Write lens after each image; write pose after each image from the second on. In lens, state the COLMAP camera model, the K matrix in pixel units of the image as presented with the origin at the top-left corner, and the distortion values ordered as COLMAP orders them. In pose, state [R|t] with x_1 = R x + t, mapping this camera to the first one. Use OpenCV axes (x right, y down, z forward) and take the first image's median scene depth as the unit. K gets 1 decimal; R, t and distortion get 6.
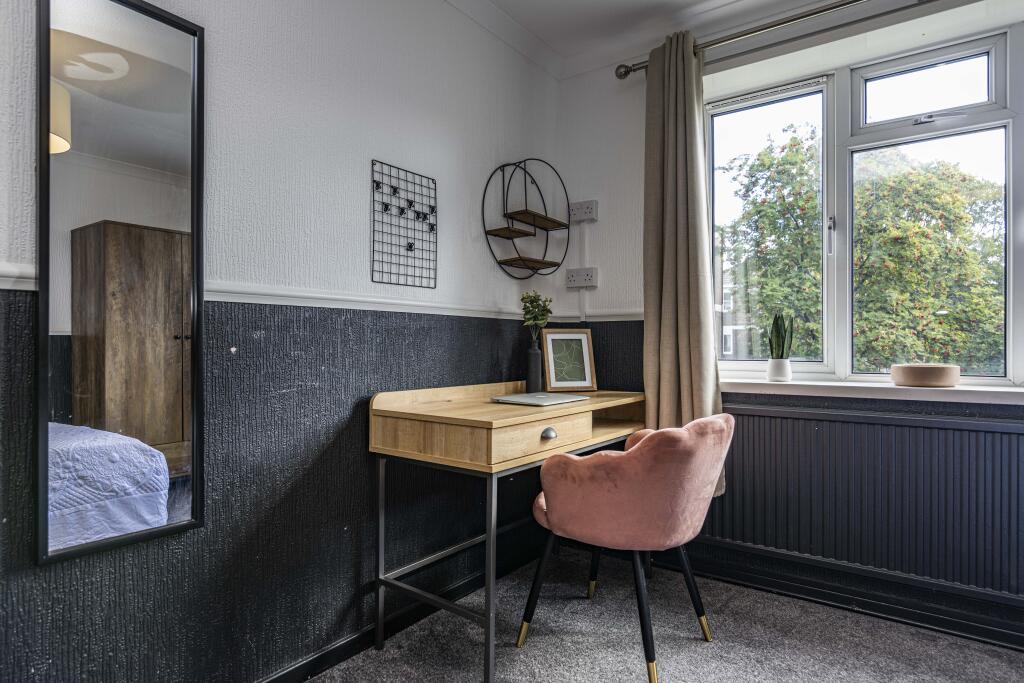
lens RADIAL K [[575.3, 0, 512.1], [0, 575.3, 343.4], [0, 0, 1]] dist [0.004599, -0.001920]
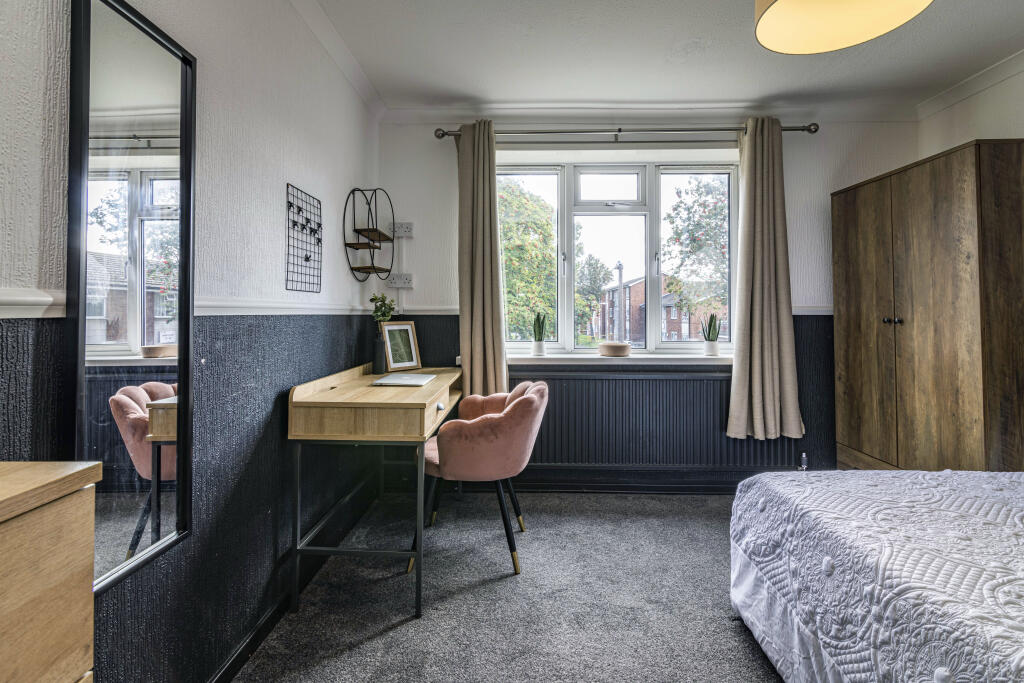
lens RADIAL K [[473.1, 0, 508.7], [0, 473.1, 305.0], [0, 0, 1]] dist [0.004779, 0.000254]
pose [[0.828722, 0.011051, 0.559551, -0.354745], [-0.001919, 0.999855, -0.016904, -0.053979], [-0.559657, 0.012935, 0.828624, -0.021892]]
